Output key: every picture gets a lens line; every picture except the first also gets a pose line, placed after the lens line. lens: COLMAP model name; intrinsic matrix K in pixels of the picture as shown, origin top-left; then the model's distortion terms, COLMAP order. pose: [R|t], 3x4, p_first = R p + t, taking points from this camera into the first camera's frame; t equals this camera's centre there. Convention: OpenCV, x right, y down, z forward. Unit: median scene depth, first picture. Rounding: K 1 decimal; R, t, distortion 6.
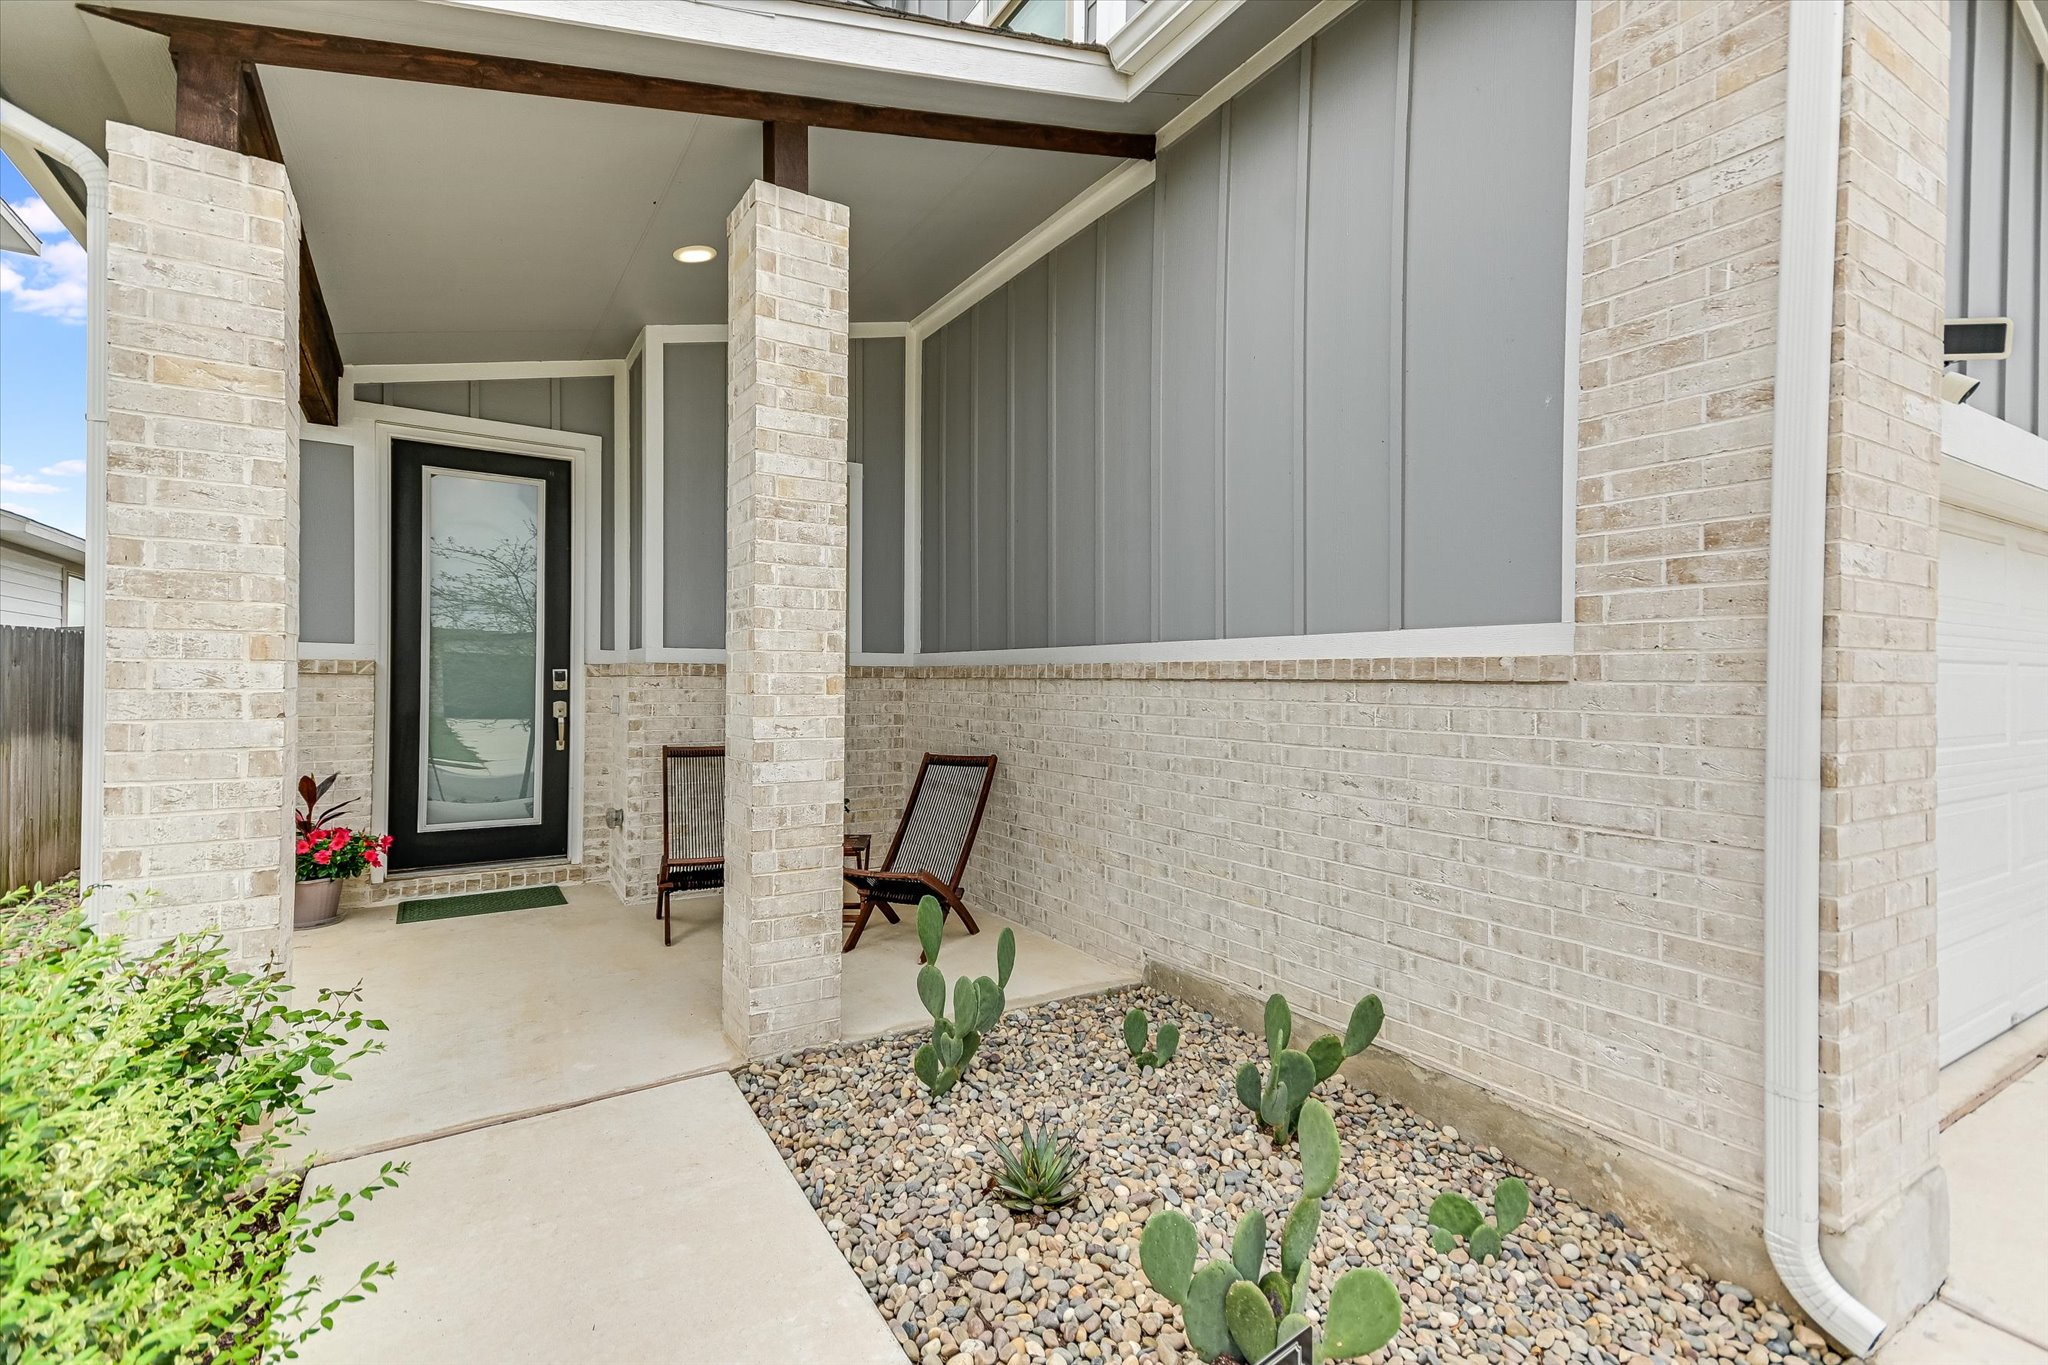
lens RADIAL K [[954.0, 0, 1024.6], [0, 954.0, 681.1], [0, 0, 1]] dist [0.003466, 0.000251]
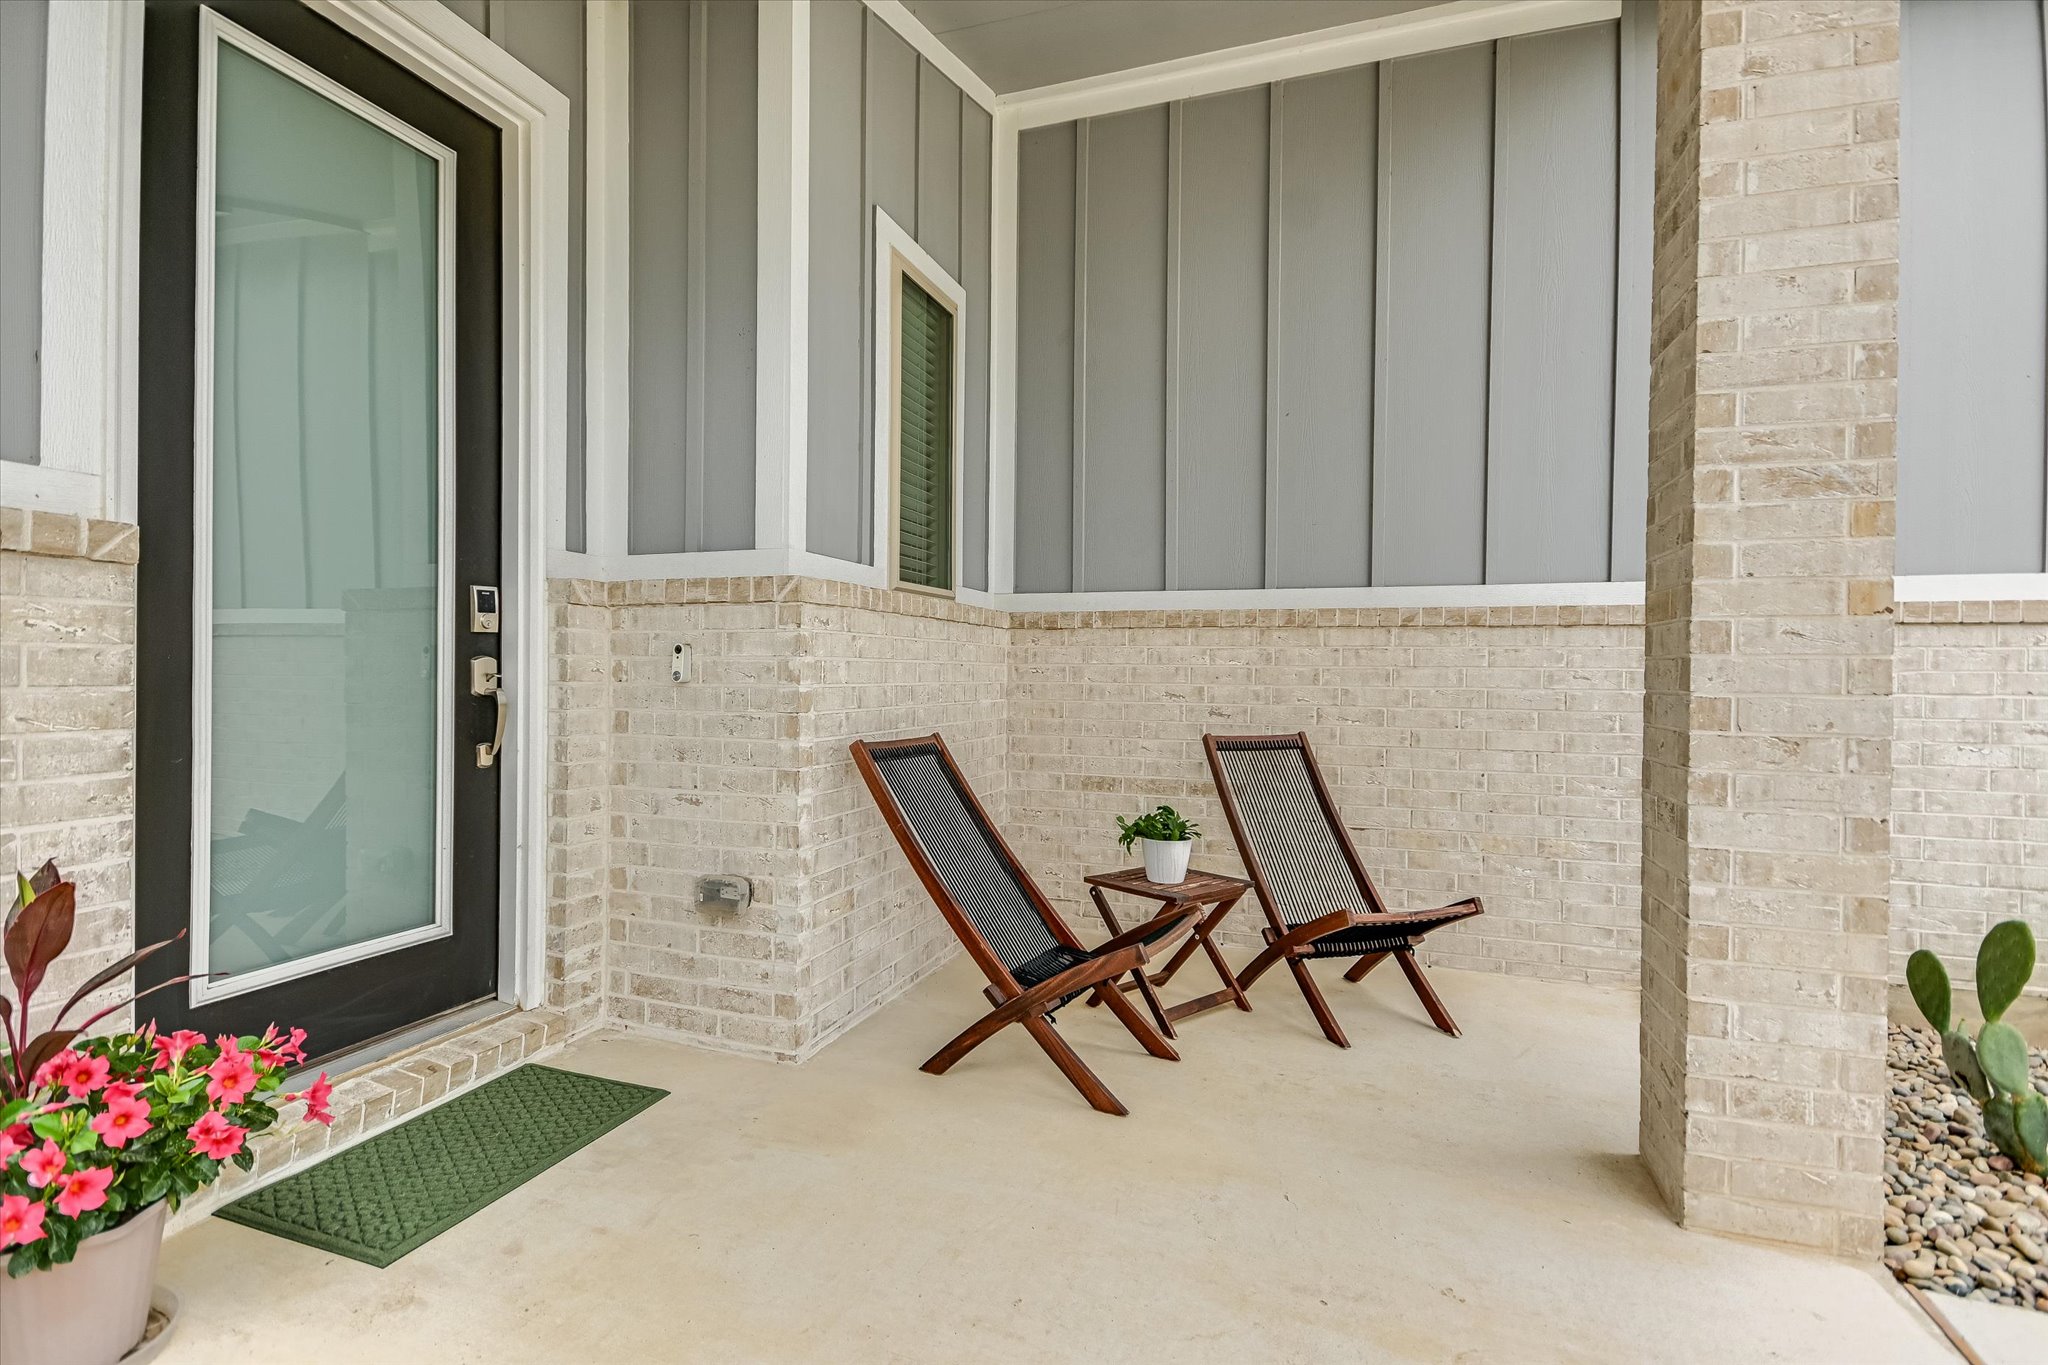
lens RADIAL K [[995.1, 0, 1018.3], [0, 995.1, 684.9], [0, 0, 1]] dist [0.003782, -0.001040]
pose [[0.780161, -0.008985, 0.625514, -0.709666], [-0.002509, 0.999844, 0.017492, 0.030497], [-0.625573, -0.015216, 0.780017, 0.576630]]
